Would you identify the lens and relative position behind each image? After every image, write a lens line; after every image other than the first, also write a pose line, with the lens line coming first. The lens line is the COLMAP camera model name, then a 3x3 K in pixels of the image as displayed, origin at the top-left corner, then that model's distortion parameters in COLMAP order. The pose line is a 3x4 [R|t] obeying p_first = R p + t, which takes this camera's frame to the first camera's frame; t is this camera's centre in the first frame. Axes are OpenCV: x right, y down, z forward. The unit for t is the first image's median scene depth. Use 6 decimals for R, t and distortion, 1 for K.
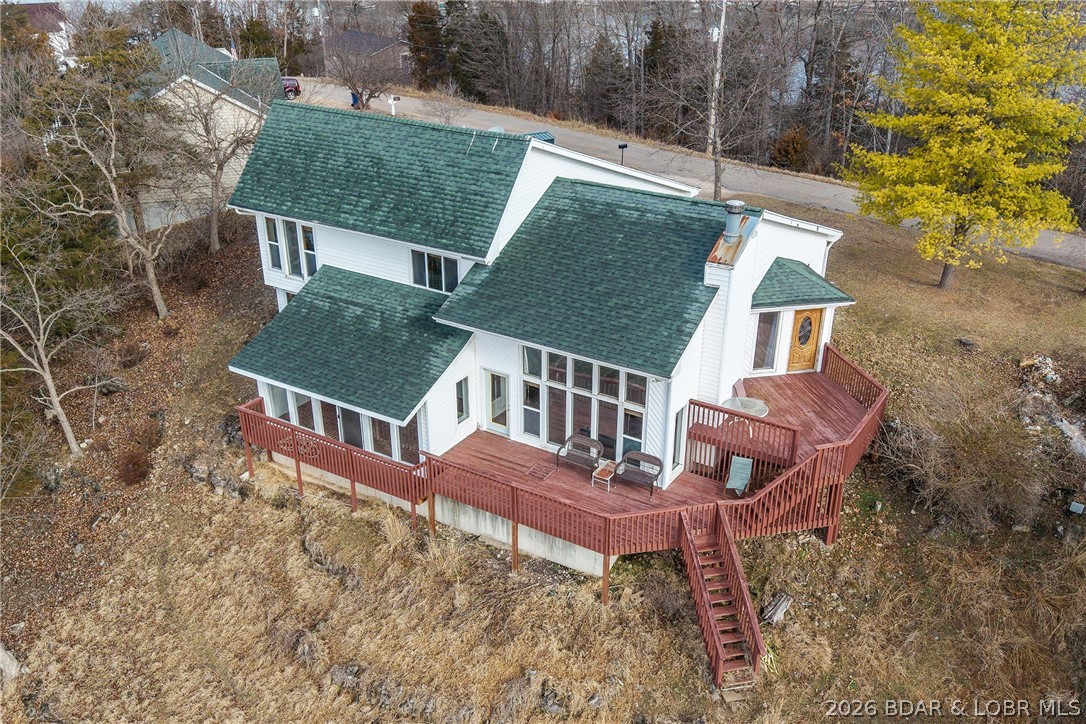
lens RADIAL K [[929.3, 0, 544.5], [0, 929.3, 397.2], [0, 0, 1]] dist [0.076477, -0.152766]
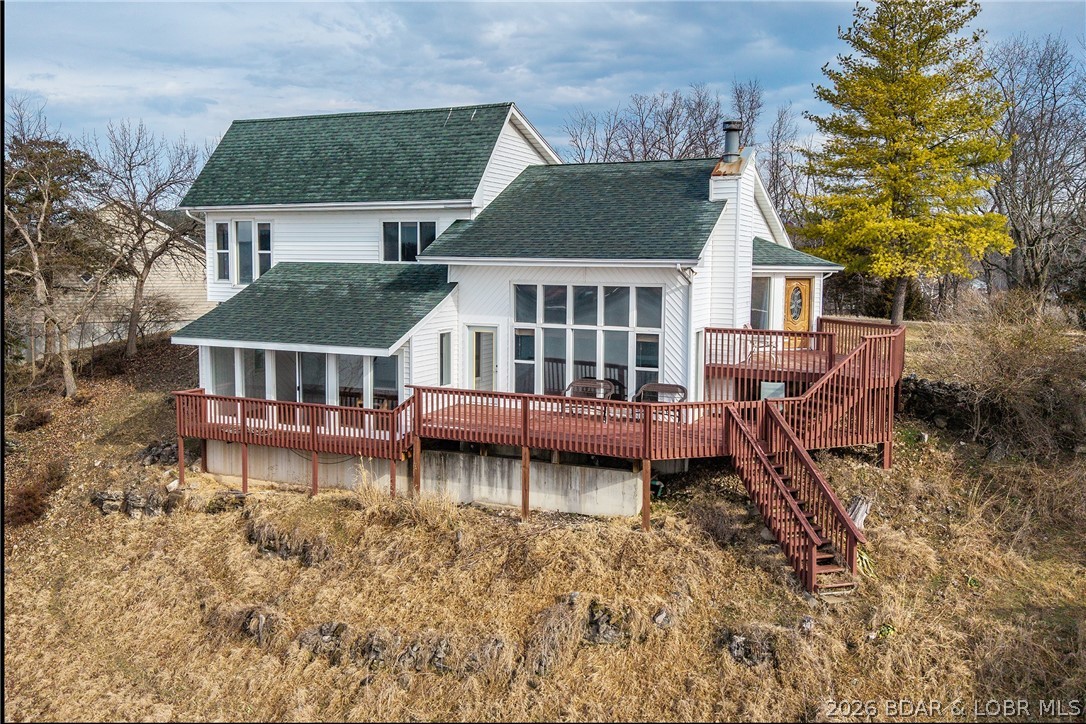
lens RADIAL K [[892.0, 0, 508.8], [0, 892.0, 361.5], [0, 0, 1]] dist [0.067638, -0.104595]
pose [[0.993640, -0.009473, 0.112203, -0.128210], [0.049634, 0.931276, -0.360918, 0.328065], [-0.101073, 0.364192, 0.925823, 0.215104]]
